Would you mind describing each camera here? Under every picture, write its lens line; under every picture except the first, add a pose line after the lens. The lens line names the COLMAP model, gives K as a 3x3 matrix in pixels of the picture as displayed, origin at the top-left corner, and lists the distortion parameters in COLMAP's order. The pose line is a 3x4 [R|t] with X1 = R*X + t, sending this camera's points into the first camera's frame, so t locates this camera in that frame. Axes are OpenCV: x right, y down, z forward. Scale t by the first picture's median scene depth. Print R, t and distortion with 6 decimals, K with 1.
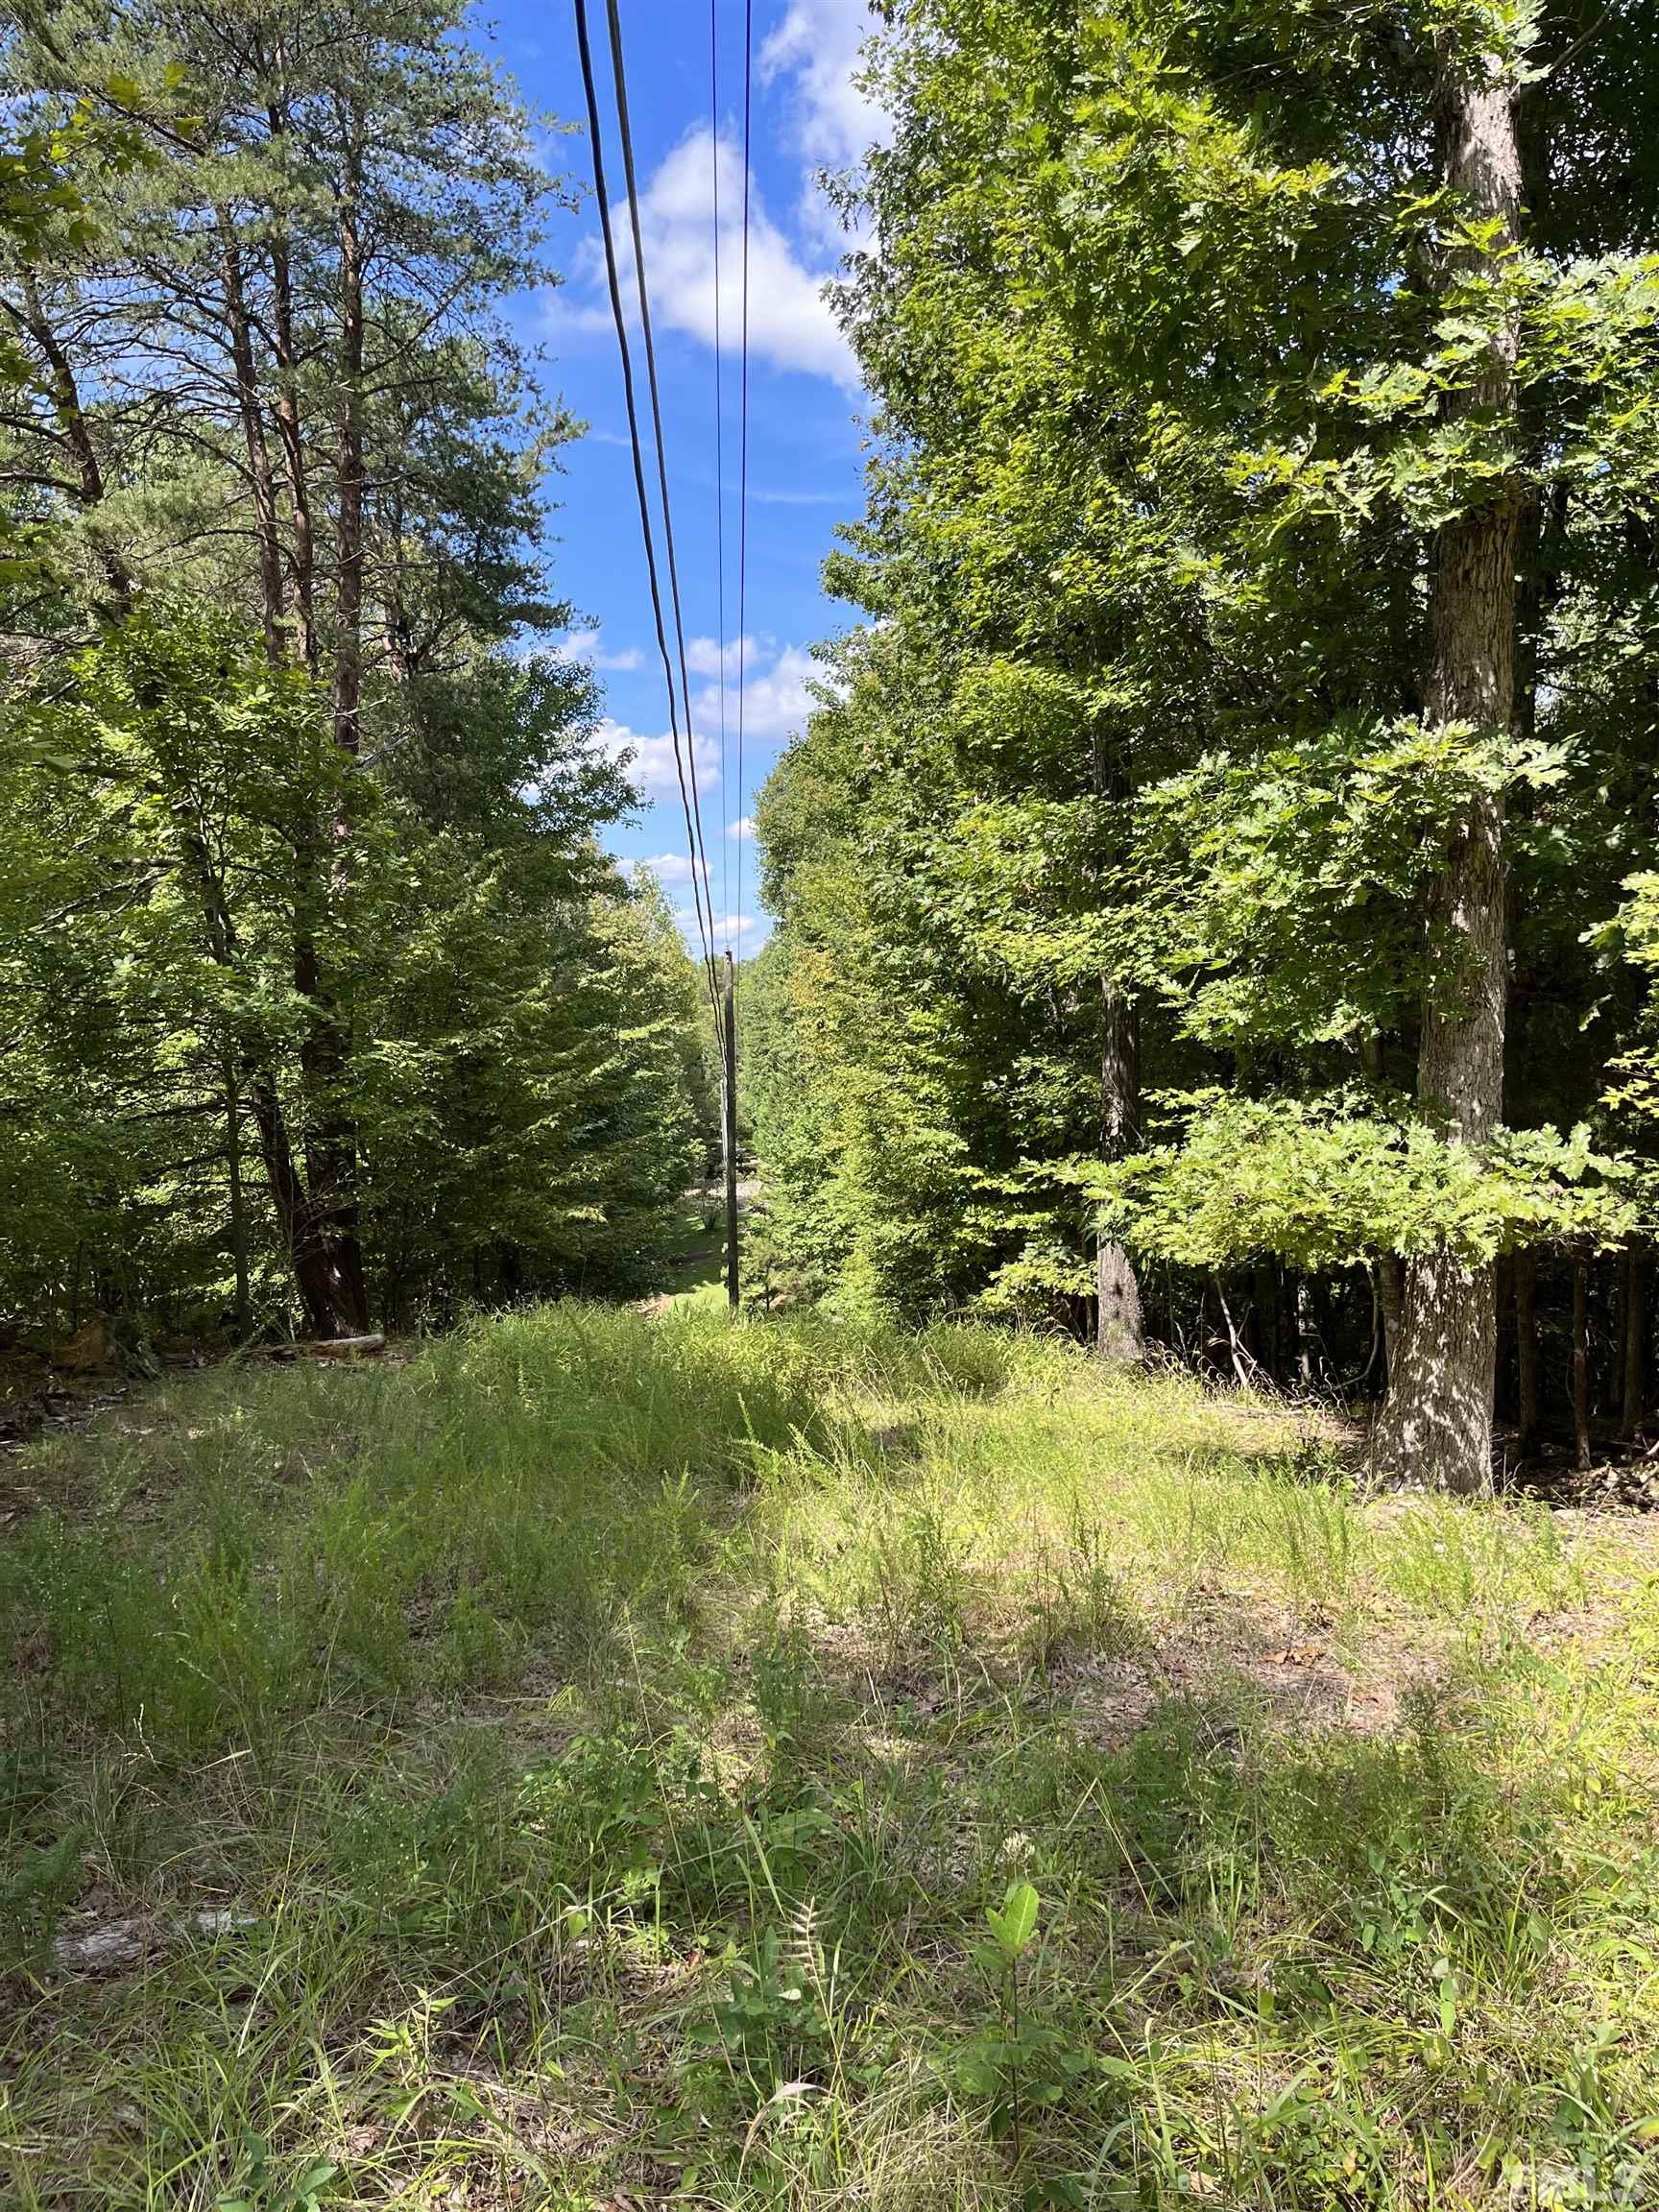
lens RADIAL K [[1661.2, 0, 815.9], [0, 1661.2, 1101.1], [0, 0, 1]] dist [0.057168, -0.076205]
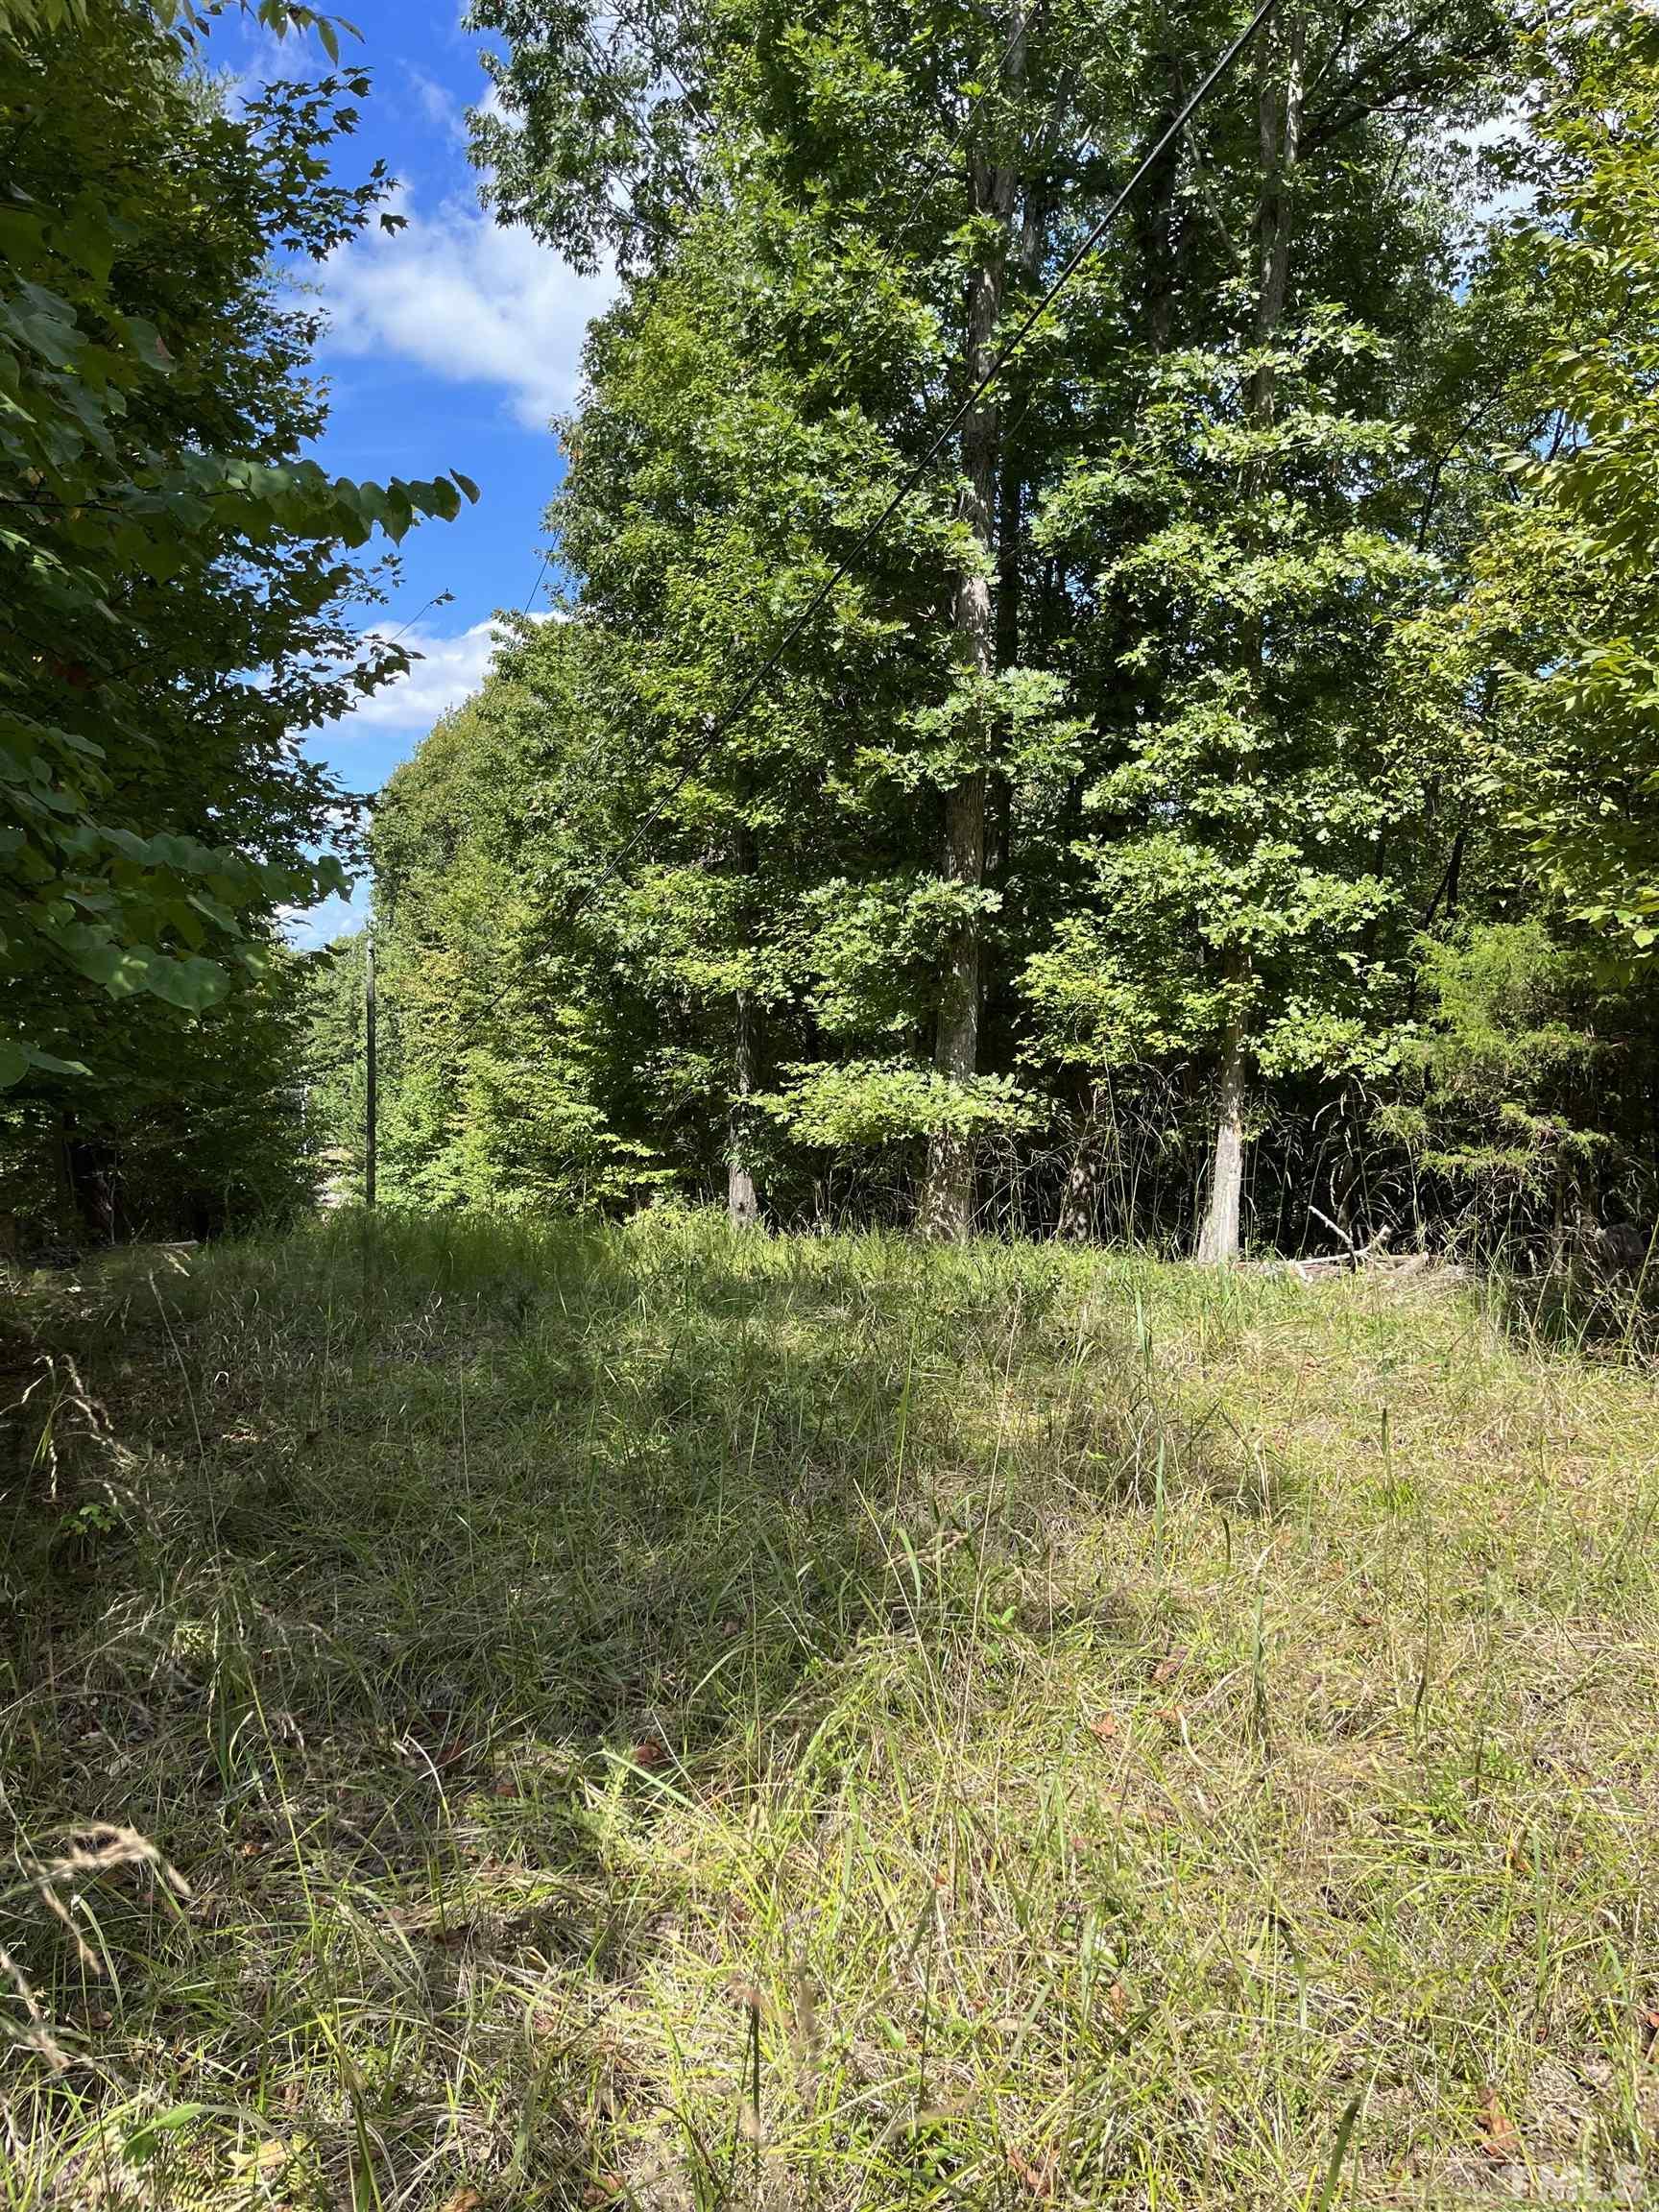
lens RADIAL K [[1661.2, 0, 833.5], [0, 1661.2, 1124.2], [0, 0, 1]] dist [0.057168, -0.076205]
pose [[0.961699, 0.012227, 0.273836, -0.290453], [-0.015509, 0.999831, 0.009824, 0.055122], [-0.273669, -0.013694, 0.961726, -0.849185]]
